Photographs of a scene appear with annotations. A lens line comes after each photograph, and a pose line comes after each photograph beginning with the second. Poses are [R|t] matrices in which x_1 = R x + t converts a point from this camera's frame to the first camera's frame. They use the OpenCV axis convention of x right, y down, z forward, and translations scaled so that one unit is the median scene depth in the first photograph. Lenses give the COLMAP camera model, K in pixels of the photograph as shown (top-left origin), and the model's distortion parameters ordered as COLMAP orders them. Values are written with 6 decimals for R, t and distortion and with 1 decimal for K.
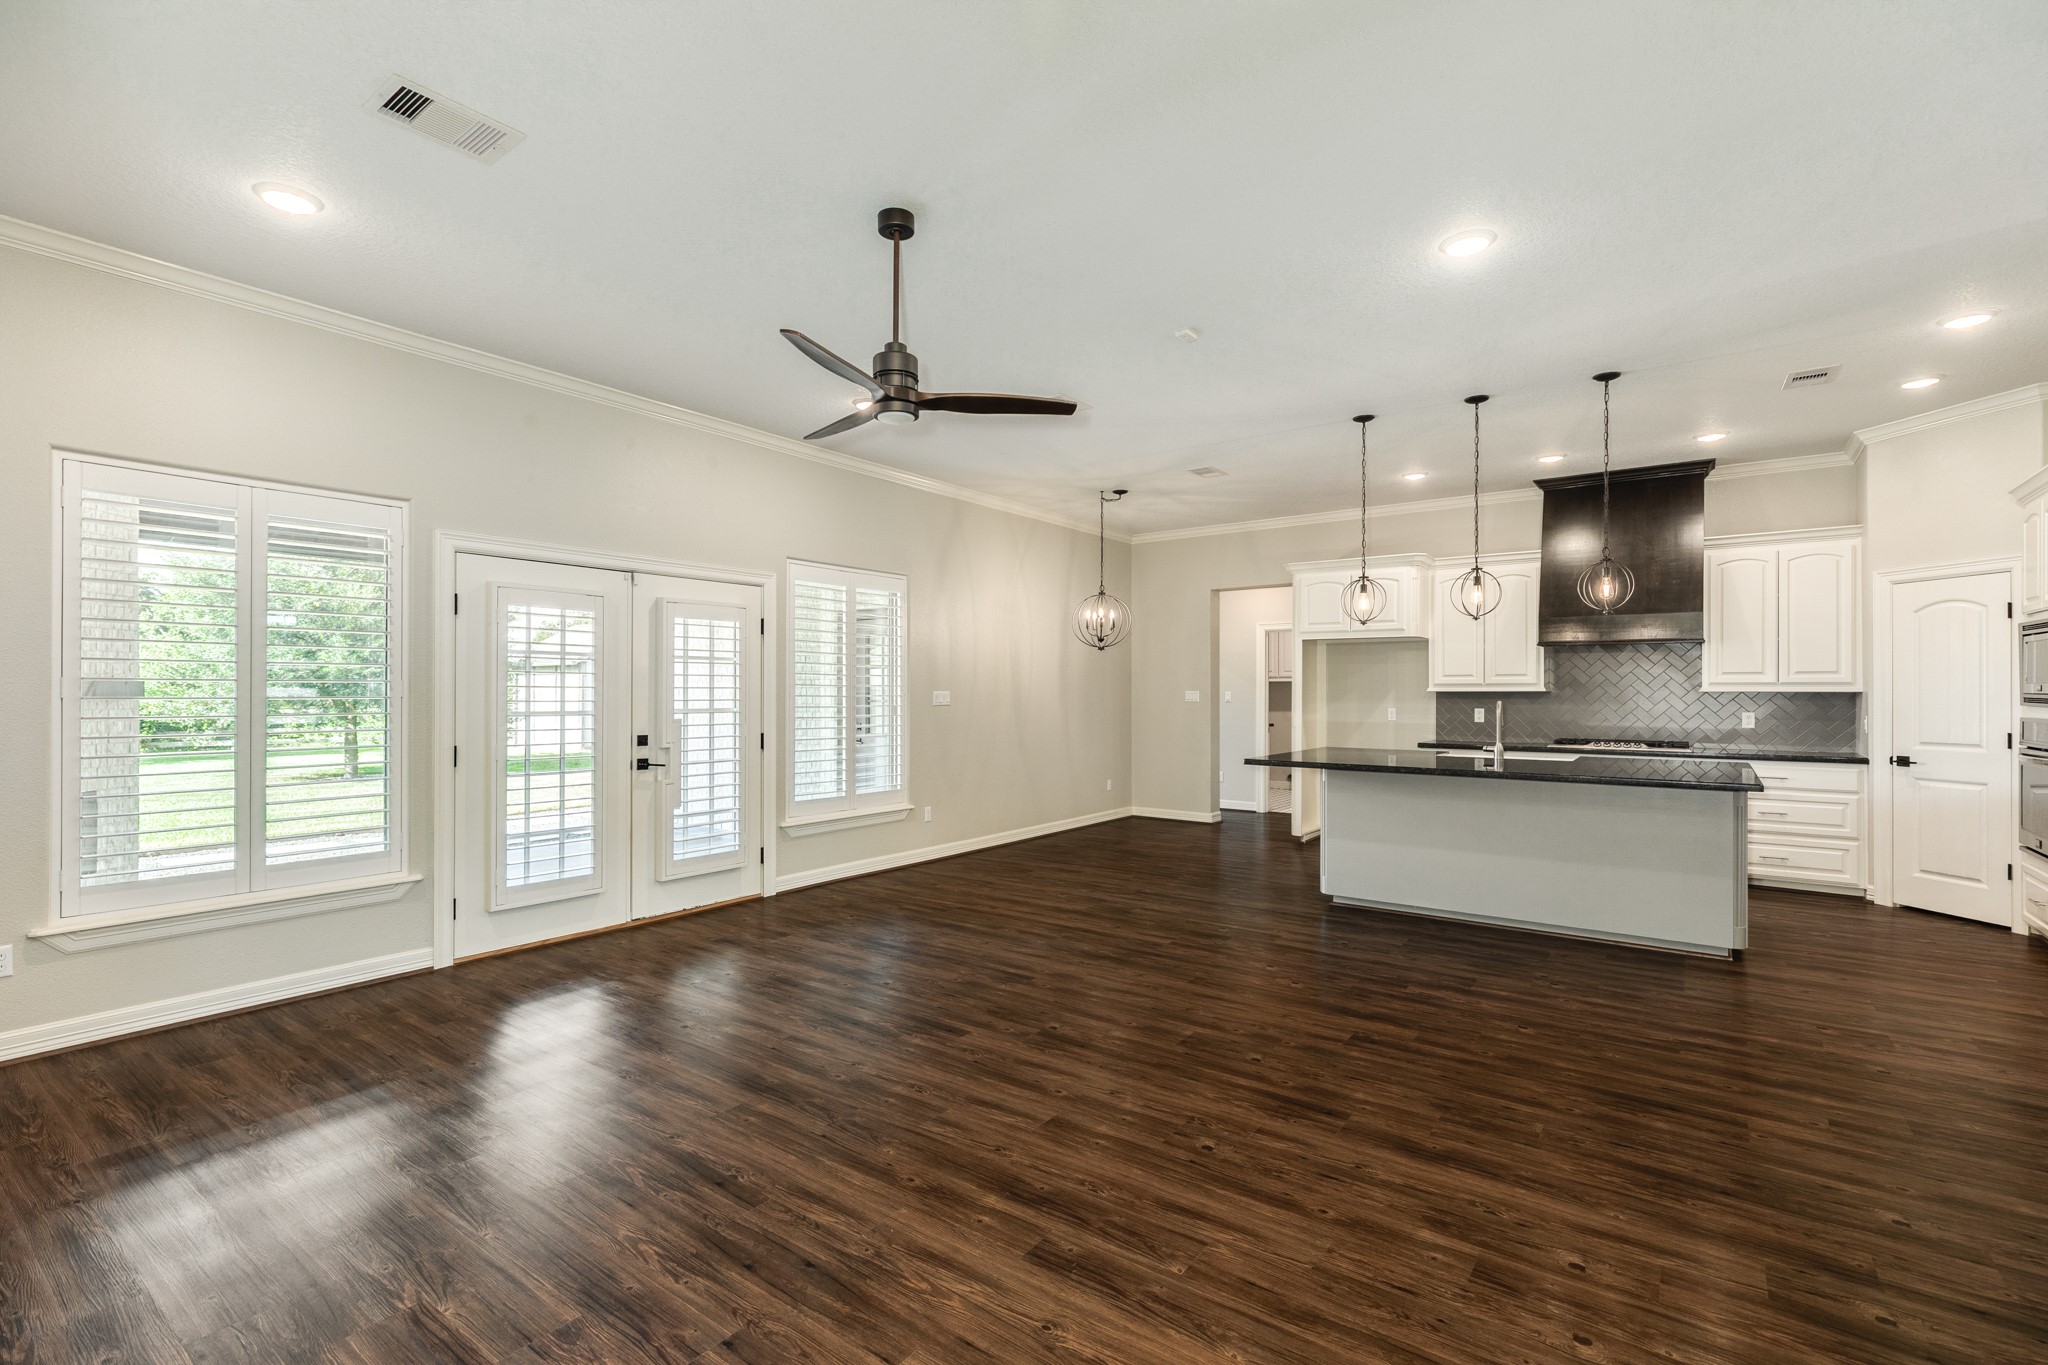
lens RADIAL K [[914.1, 0, 1017.9], [0, 914.1, 691.0], [0, 0, 1]] dist [0.005881, -0.000080]
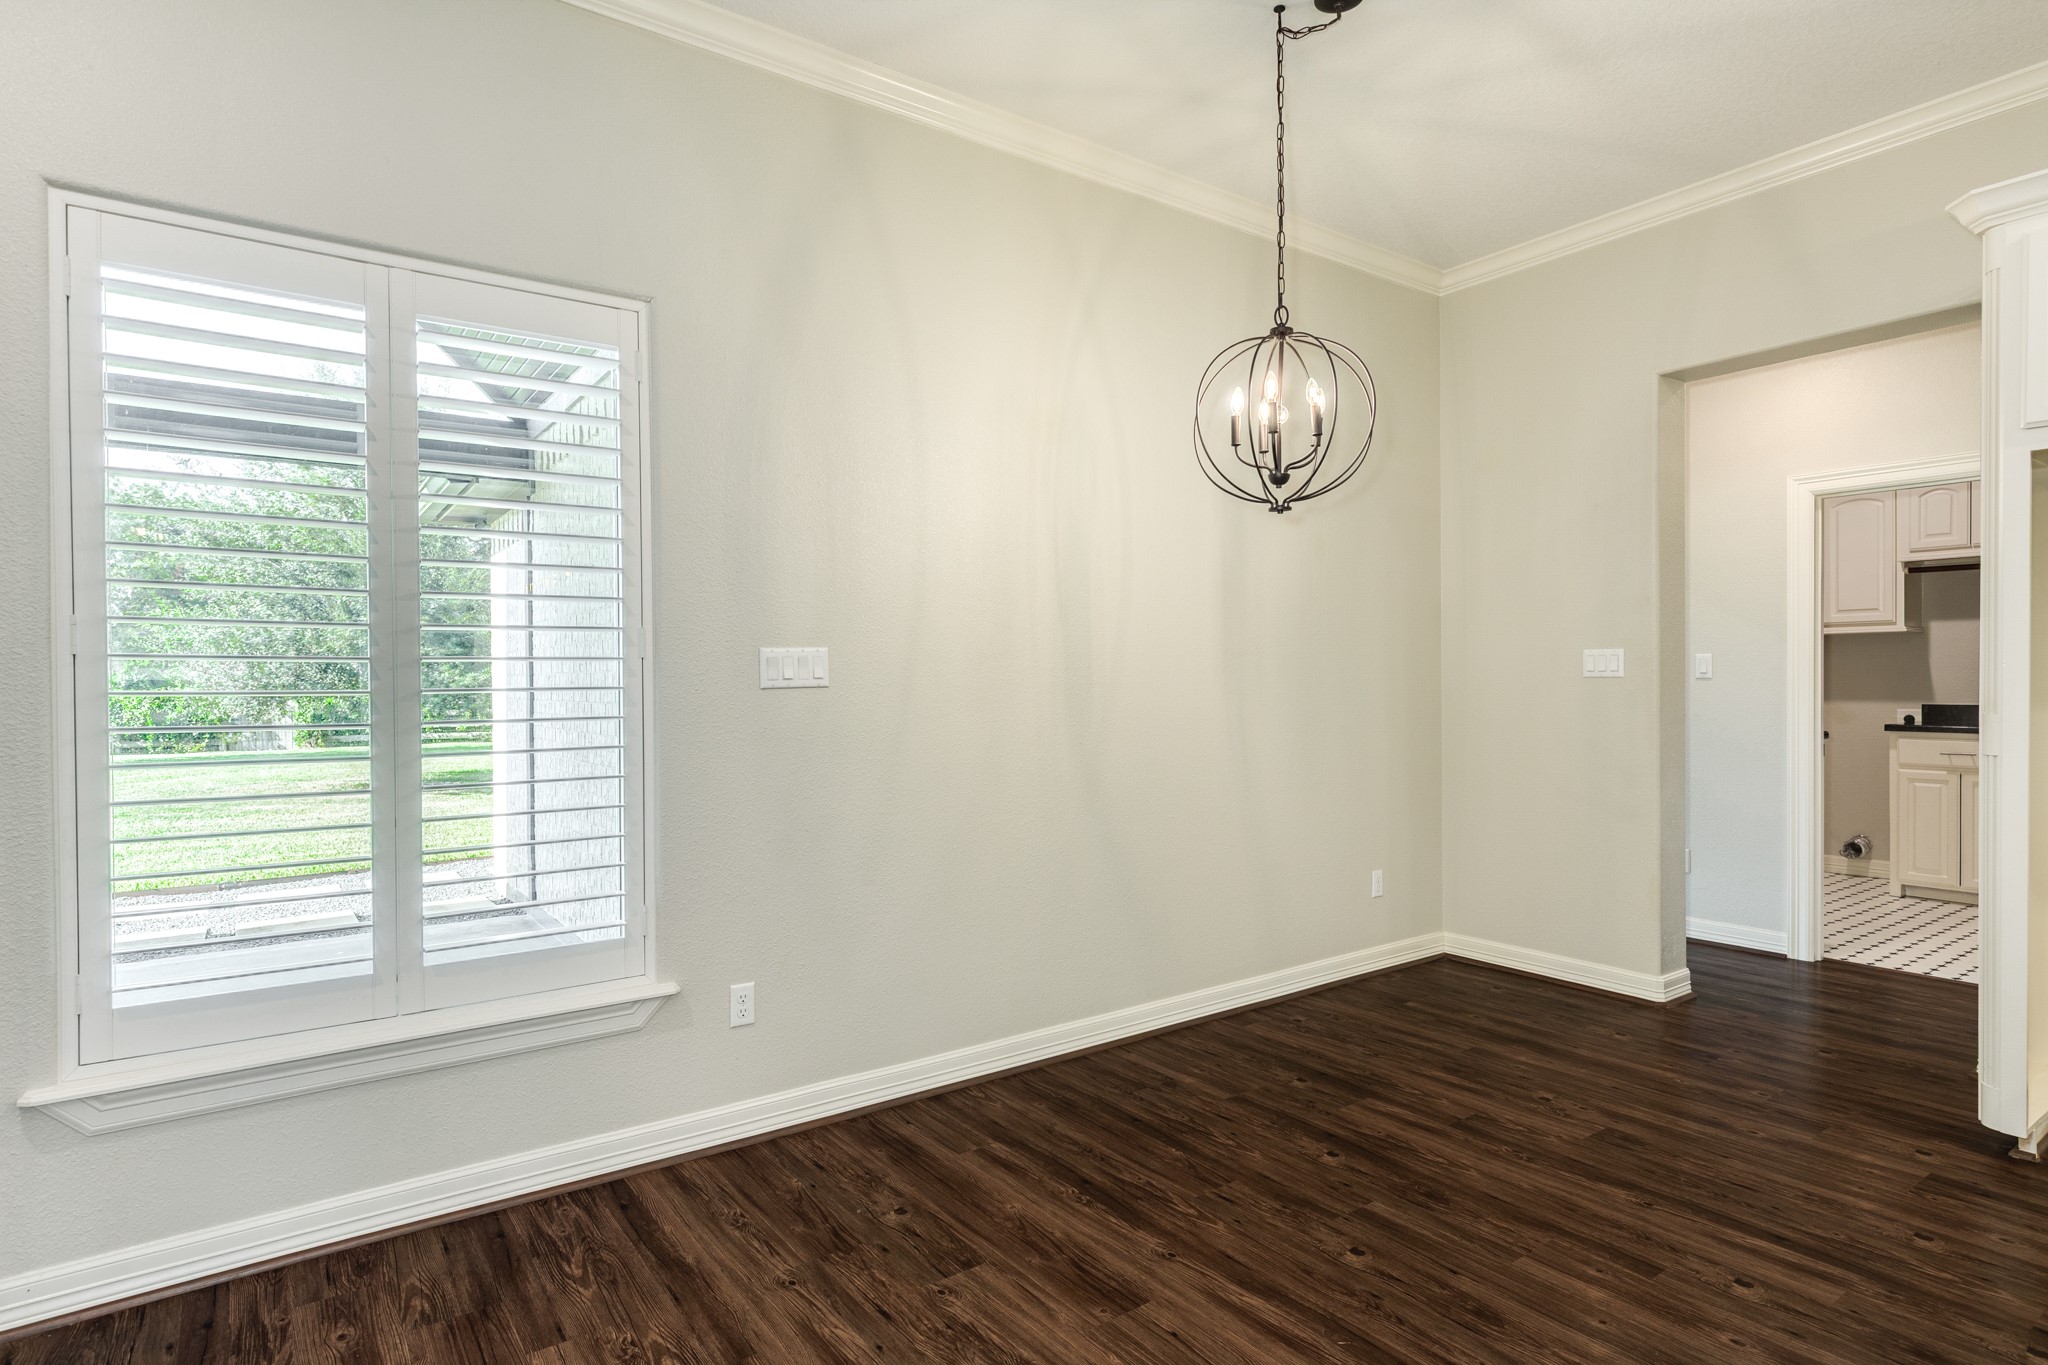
lens RADIAL K [[1082.2, 0, 1016.7], [0, 1082.2, 686.4], [0, 0, 1]] dist [0.000882, 0.001640]
pose [[0.952046, -0.006391, -0.305889, 0.238315], [0.009365, 0.999922, 0.008256, 0.024405], [0.305813, -0.010725, 0.952031, 1.232509]]
